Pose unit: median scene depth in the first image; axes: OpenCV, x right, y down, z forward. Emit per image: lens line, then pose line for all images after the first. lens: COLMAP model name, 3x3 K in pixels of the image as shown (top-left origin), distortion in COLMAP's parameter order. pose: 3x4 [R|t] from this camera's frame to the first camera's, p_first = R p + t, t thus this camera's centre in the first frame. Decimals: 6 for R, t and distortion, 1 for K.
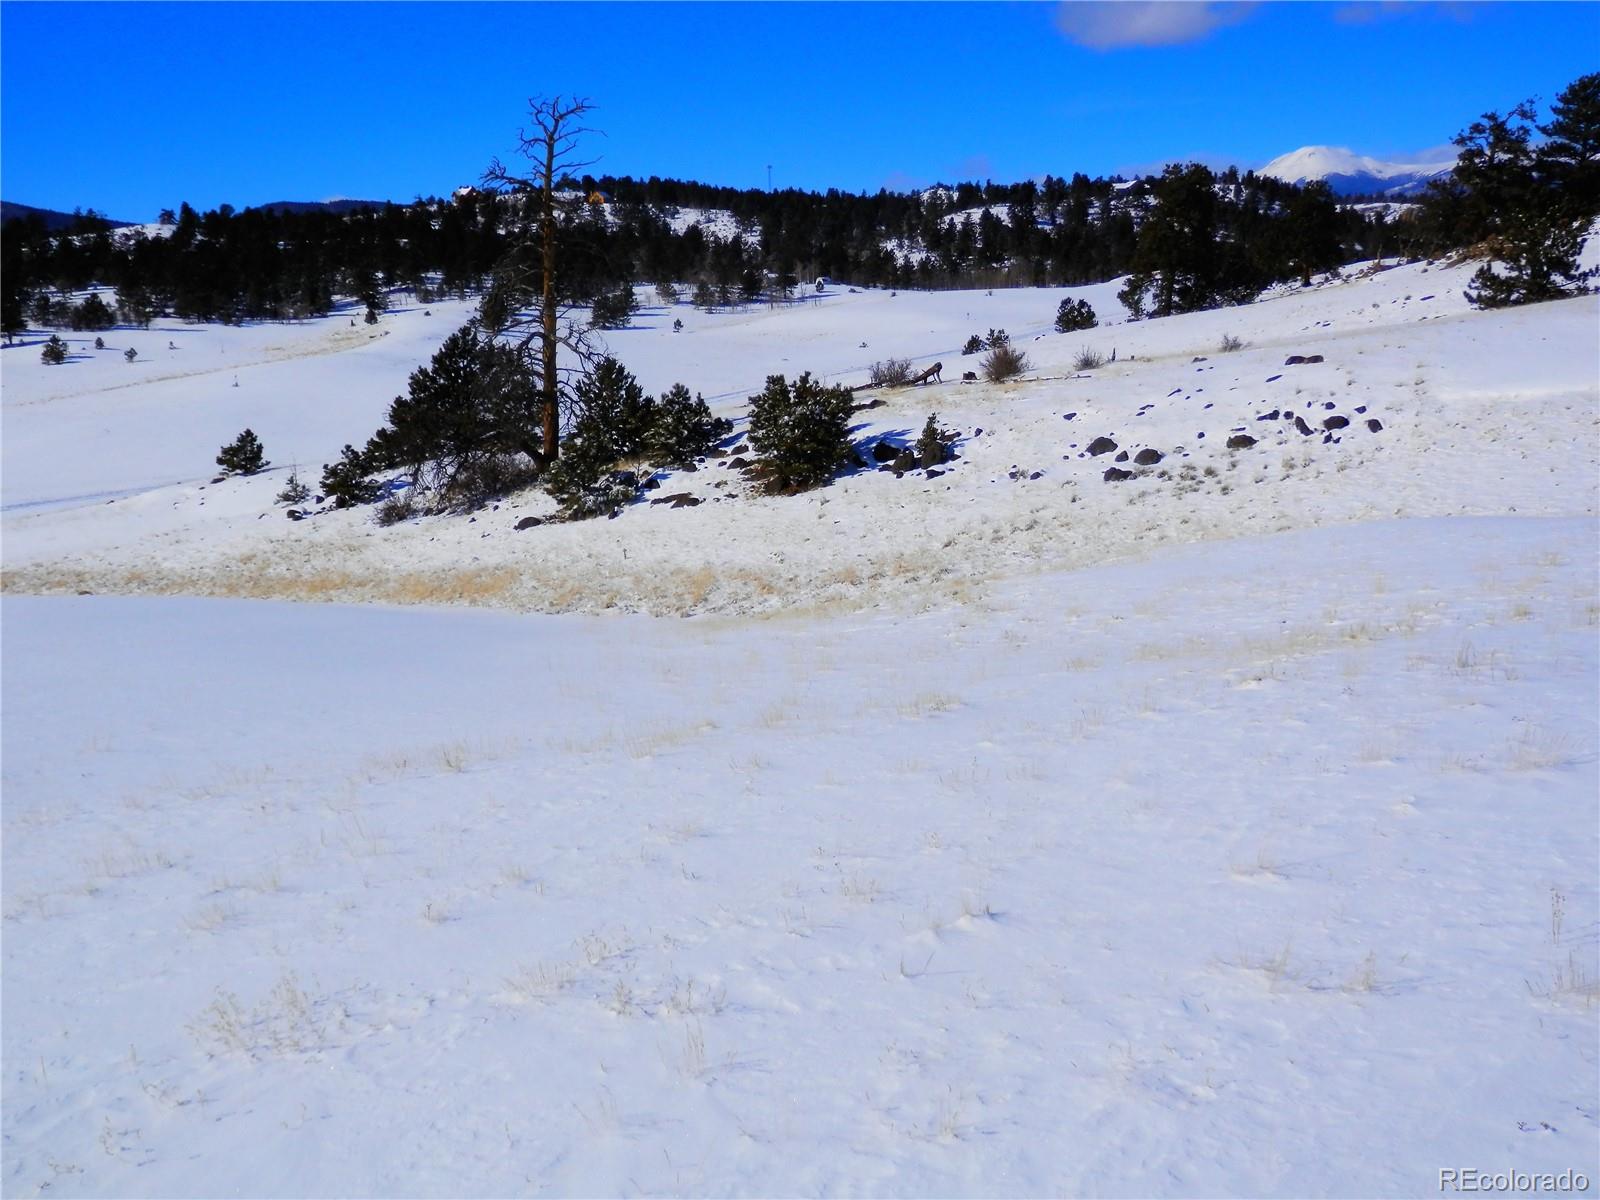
lens RADIAL K [[1719.3, 0, 800.0], [0, 1719.3, 600.0], [0, 0, 1]] dist [0.022930, -0.008509]
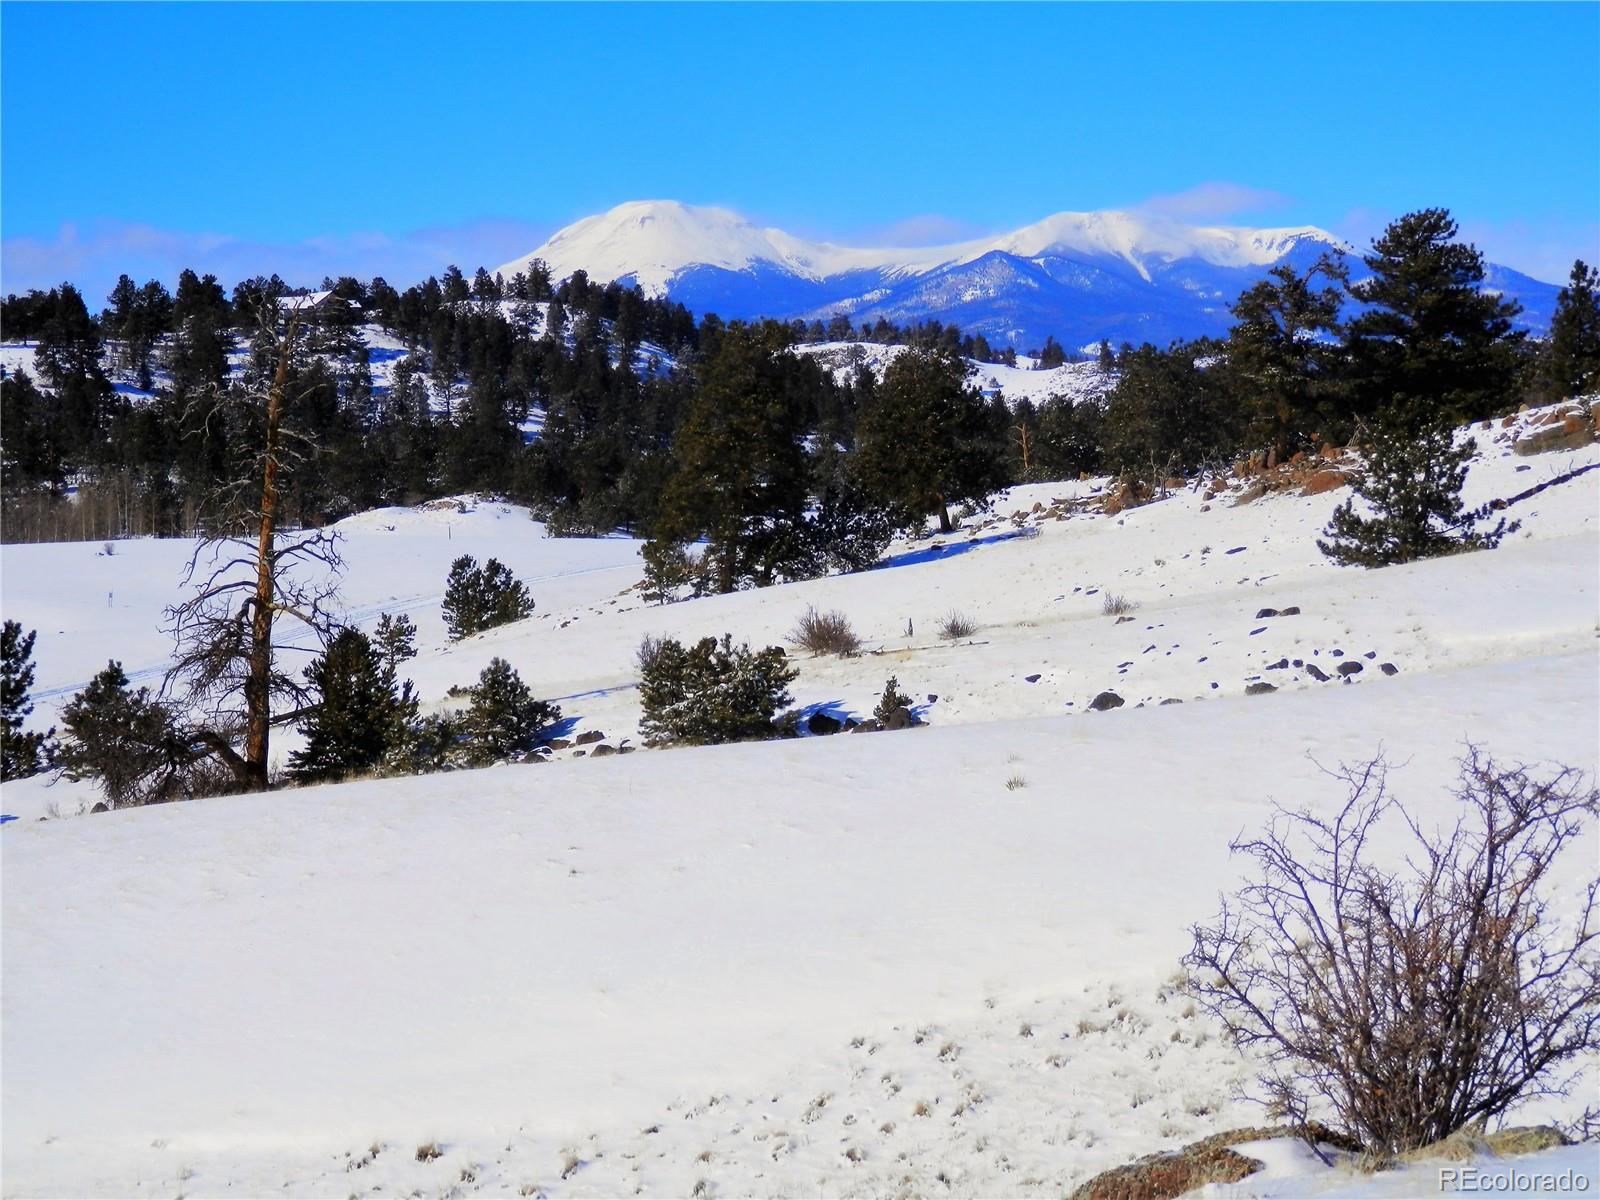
lens RADIAL K [[4437.9, 0, 800.0], [0, 4437.9, 600.0], [0, 0, 1]] dist [0.046923, -0.871935]
pose [[0.951229, -0.009201, 0.308349, -0.278918], [0.059834, 0.986076, -0.155157, 0.084670], [-0.302628, 0.166039, 0.938535, -0.470617]]
